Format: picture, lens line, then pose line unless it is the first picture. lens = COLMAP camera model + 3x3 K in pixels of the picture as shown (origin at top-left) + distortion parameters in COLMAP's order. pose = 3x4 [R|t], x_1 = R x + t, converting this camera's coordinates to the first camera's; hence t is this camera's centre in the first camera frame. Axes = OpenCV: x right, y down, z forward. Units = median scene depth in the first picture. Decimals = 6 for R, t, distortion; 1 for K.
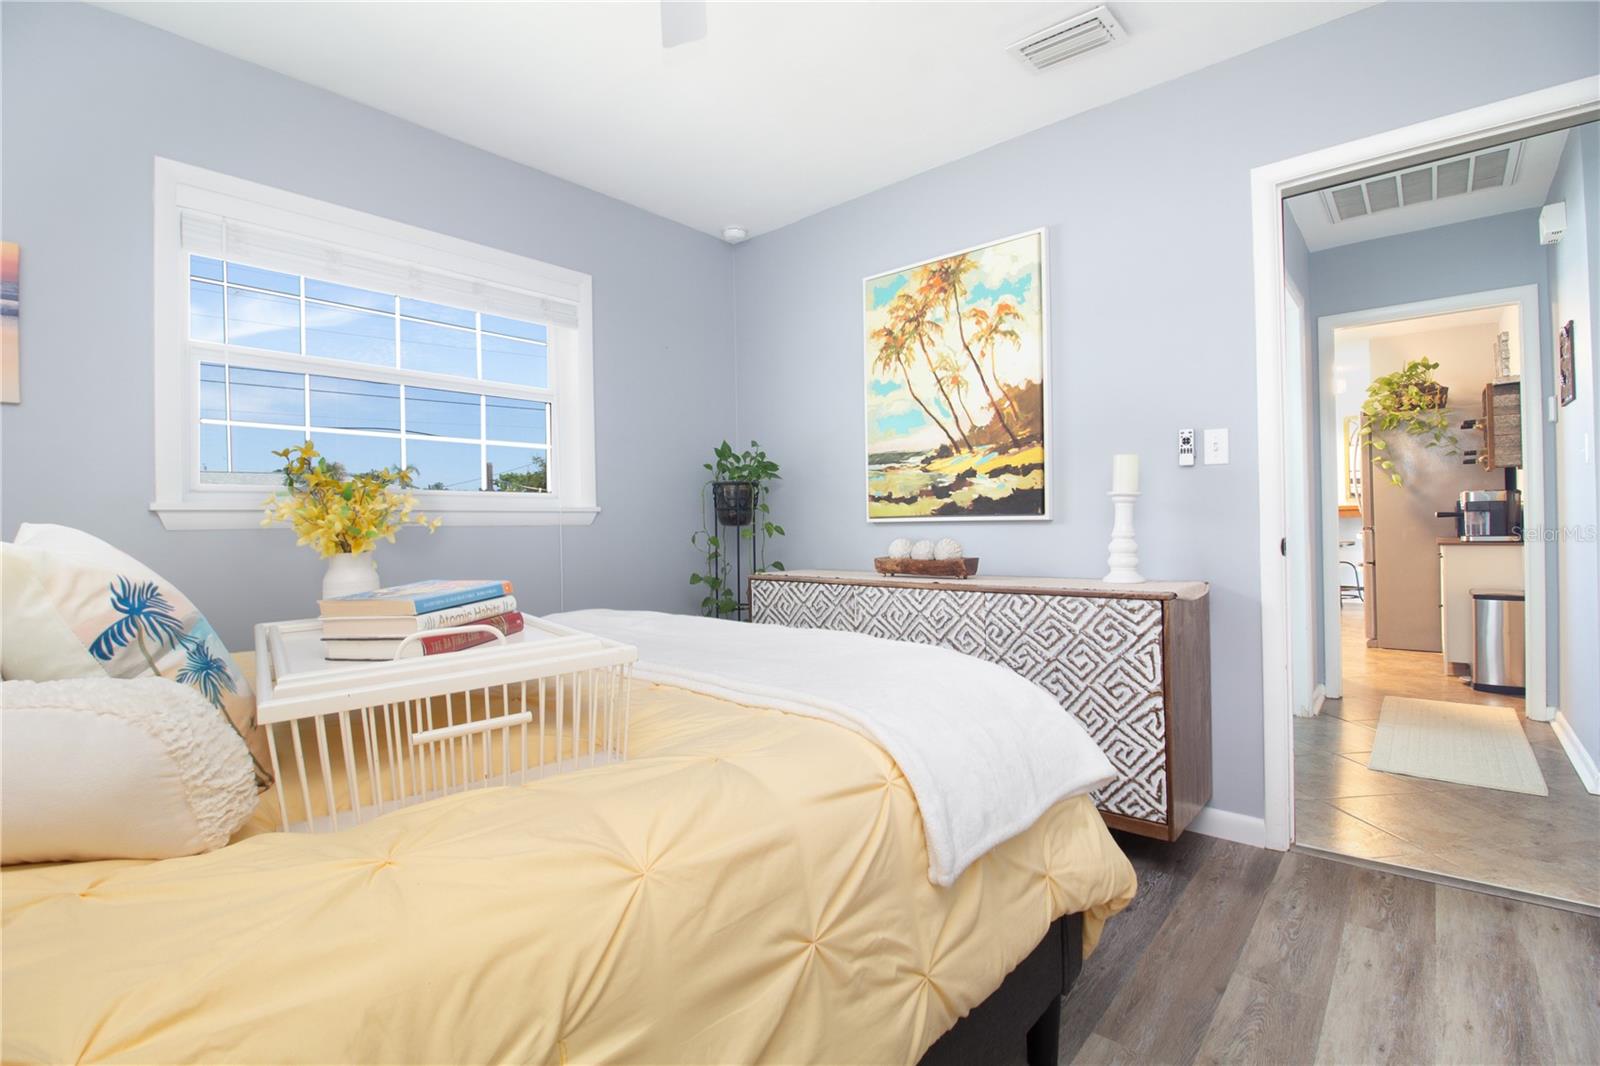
lens RADIAL K [[732.1, 0, 793.9], [0, 732.1, 519.8], [0, 0, 1]] dist [-0.003653, -0.014516]
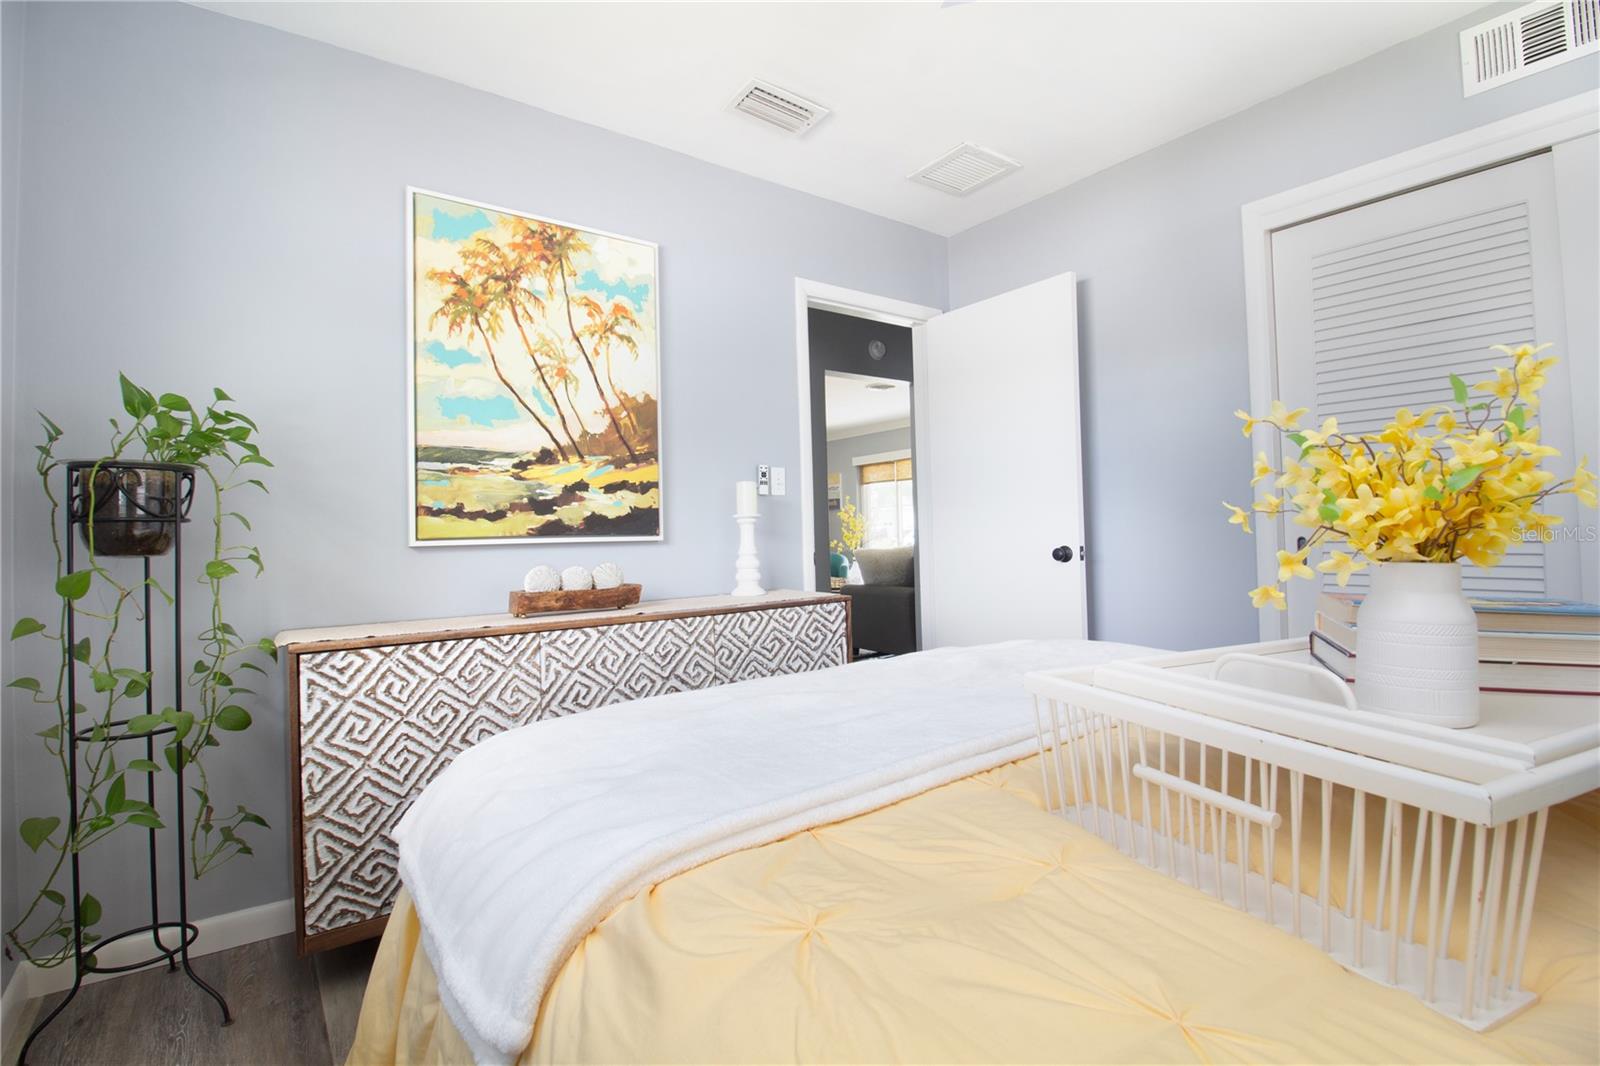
lens RADIAL K [[732.1, 0, 793.9], [0, 732.1, 519.8], [0, 0, 1]] dist [-0.003653, -0.014516]
pose [[0.216089, 0.032029, 0.975848, -0.546736], [0.017414, 0.999176, -0.036650, 0.010941], [-0.976218, 0.024913, 0.215353, 0.591940]]
